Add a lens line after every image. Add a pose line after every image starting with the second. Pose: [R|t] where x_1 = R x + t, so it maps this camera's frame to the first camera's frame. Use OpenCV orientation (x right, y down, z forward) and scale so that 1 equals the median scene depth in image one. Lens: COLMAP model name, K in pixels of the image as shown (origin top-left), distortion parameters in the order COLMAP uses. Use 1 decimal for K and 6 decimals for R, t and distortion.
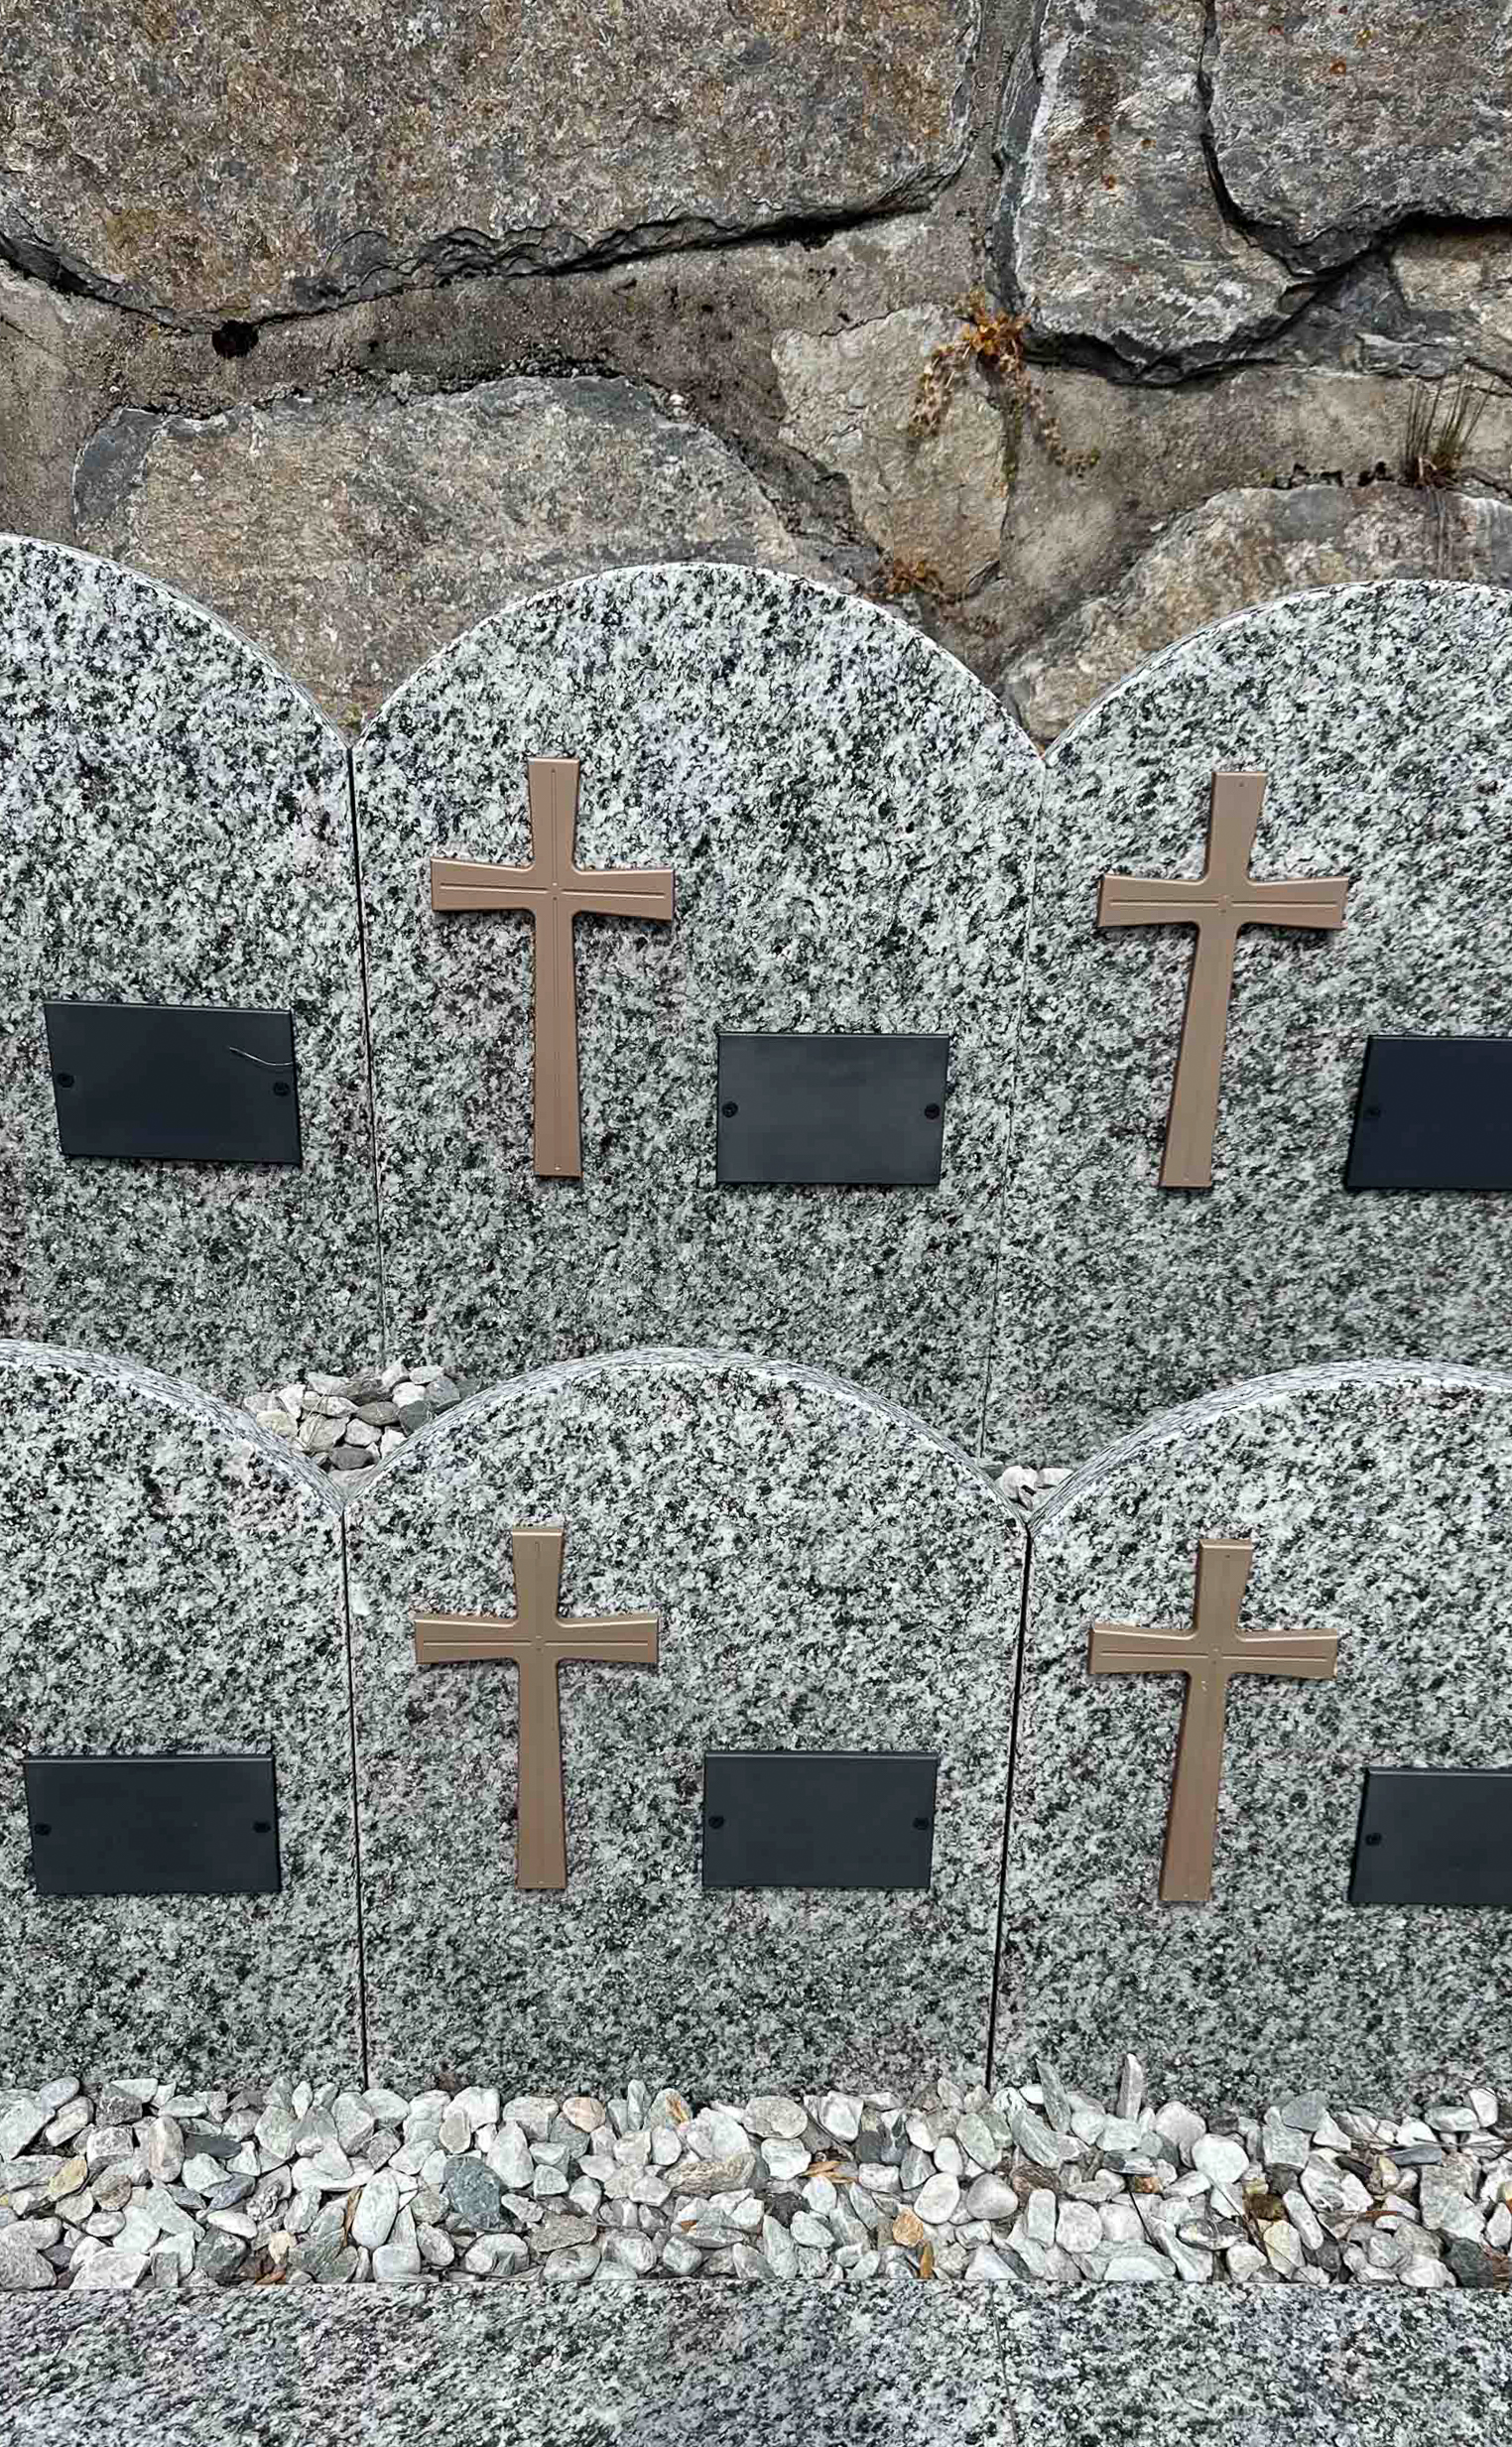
lens RADIAL K [[1934.8, 0, 757.1], [0, 1934.8, 1377.2], [0, 0, 1]] dist [0.144547, -0.084430]
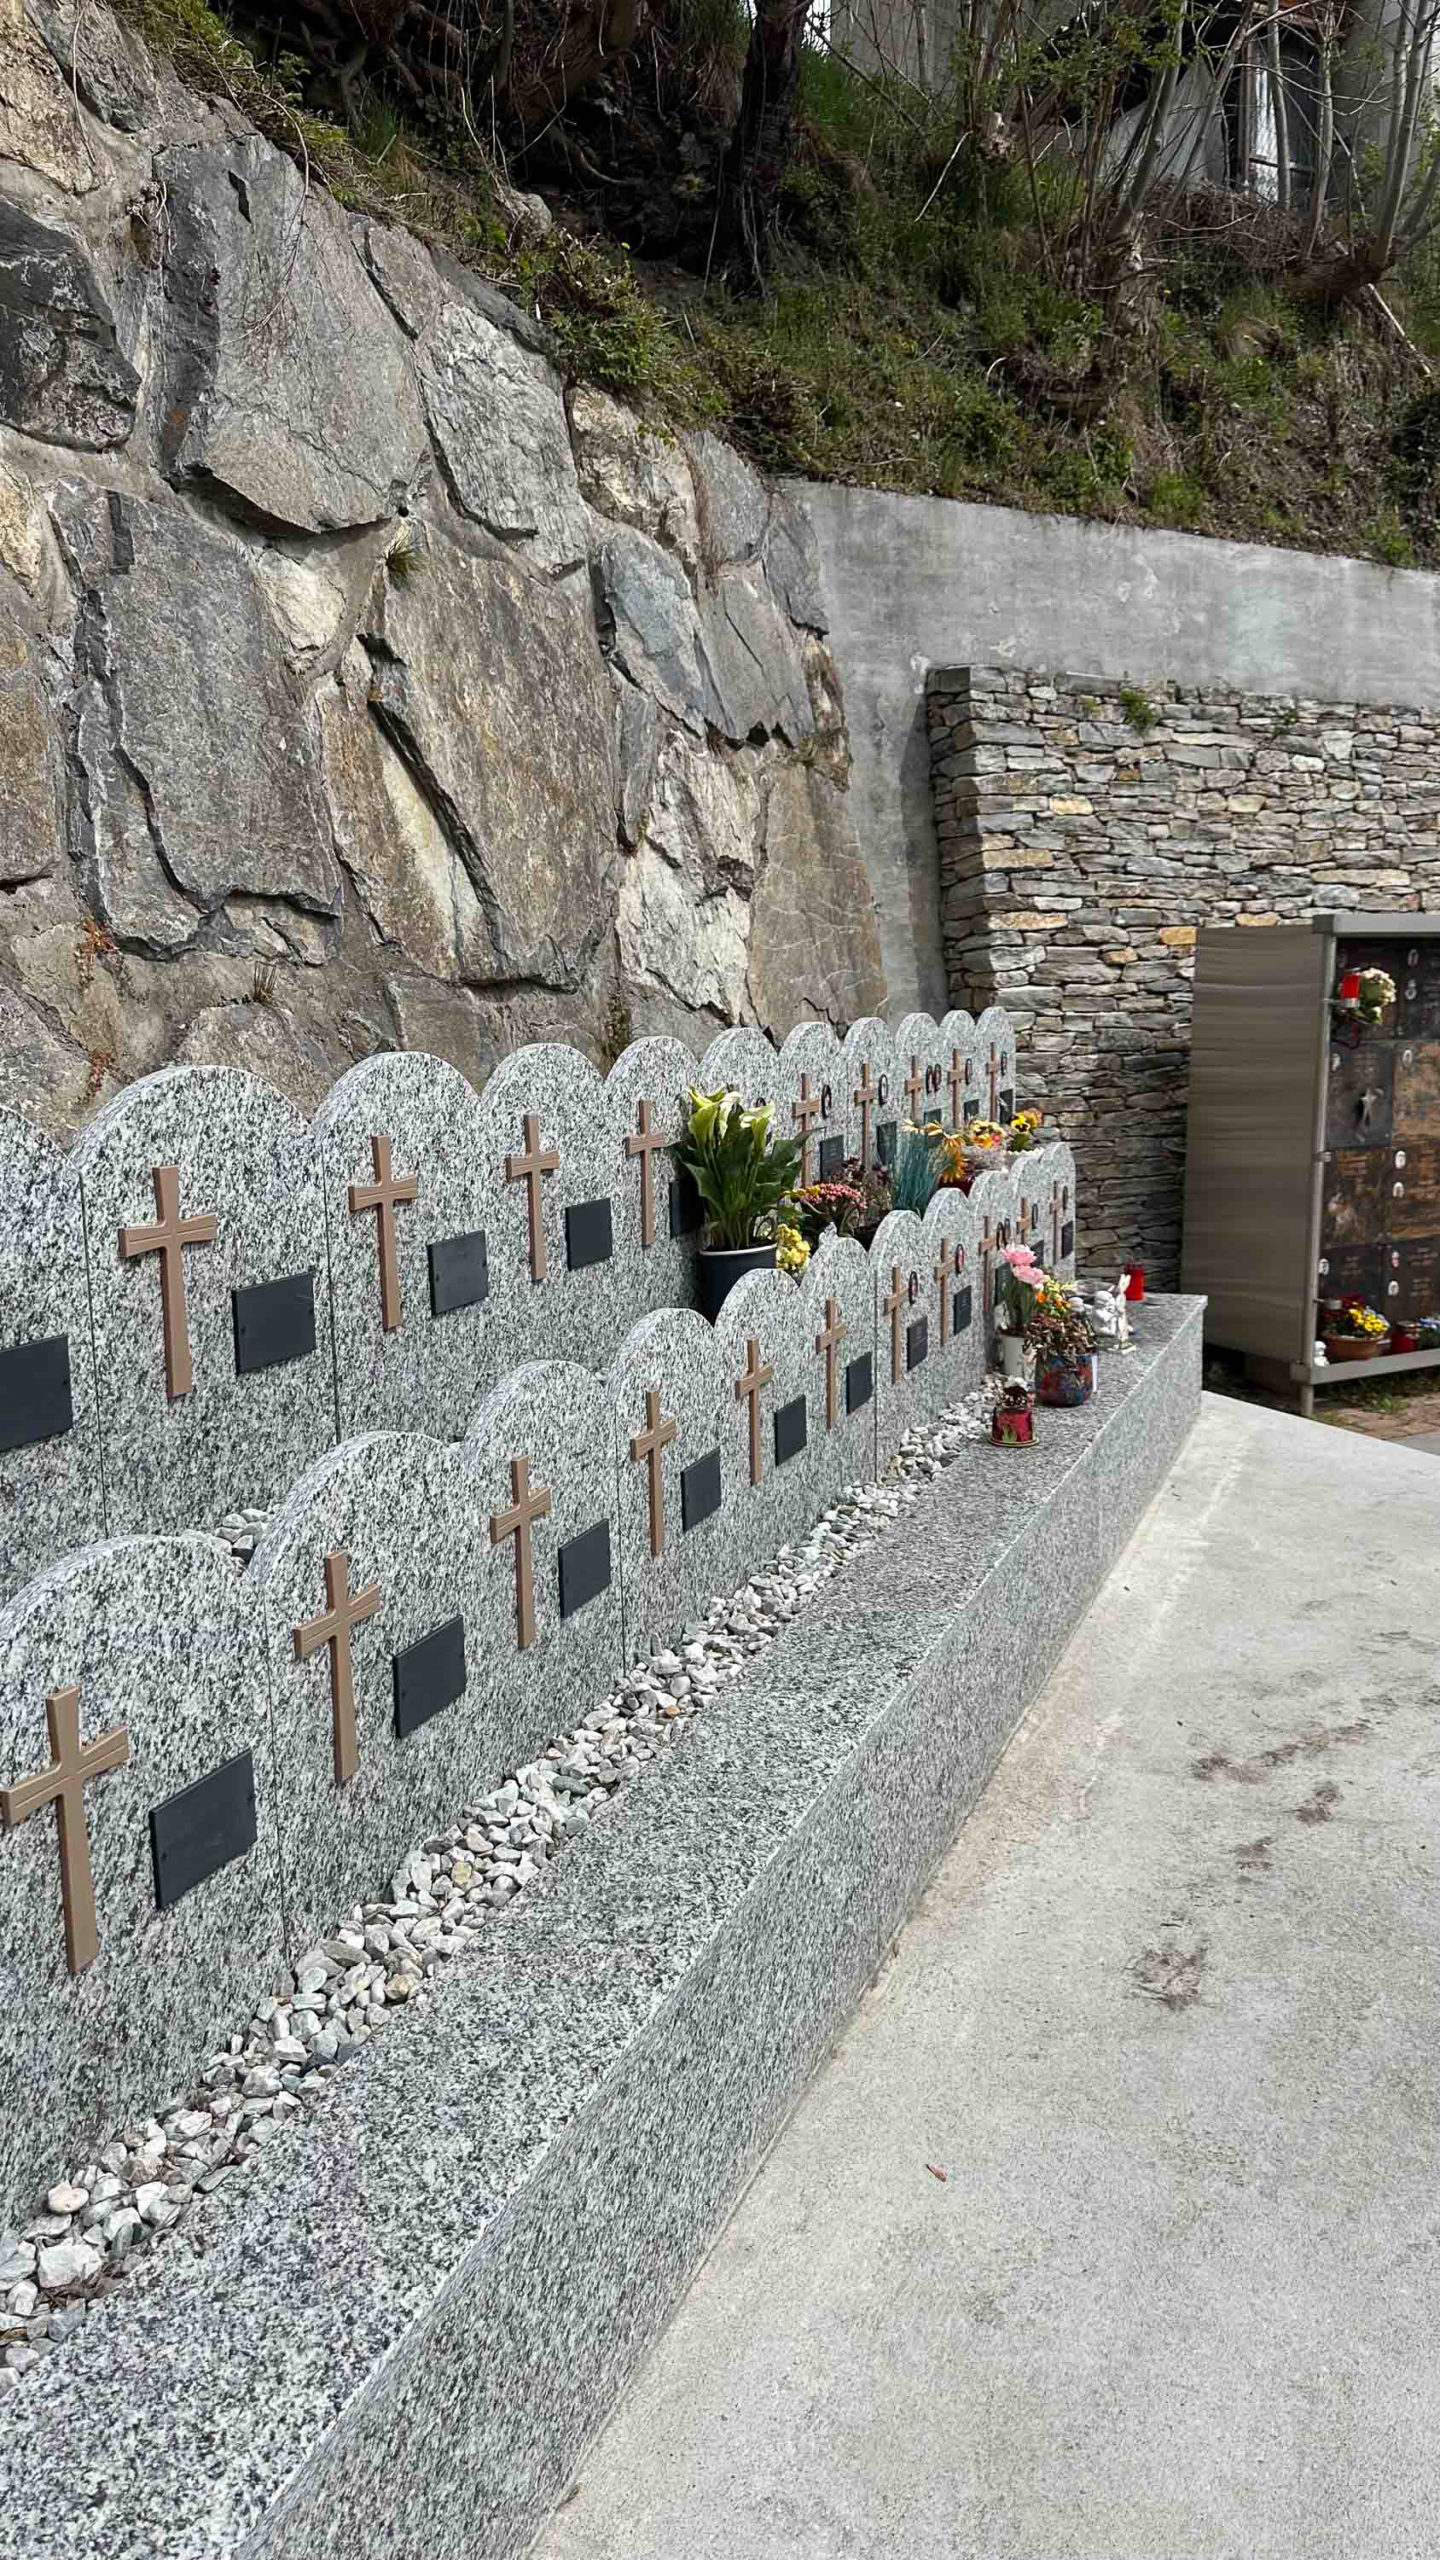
lens RADIAL K [[1835.7, 0, 720.0], [0, 1835.7, 1280.0], [0, 0, 1]] dist [0.000030, -0.000086]
pose [[0.382050, -0.177427, 0.906950, -1.699553], [0.383309, 0.923421, 0.019182, -0.053942], [-0.840900, 0.340313, 0.420802, -0.121935]]
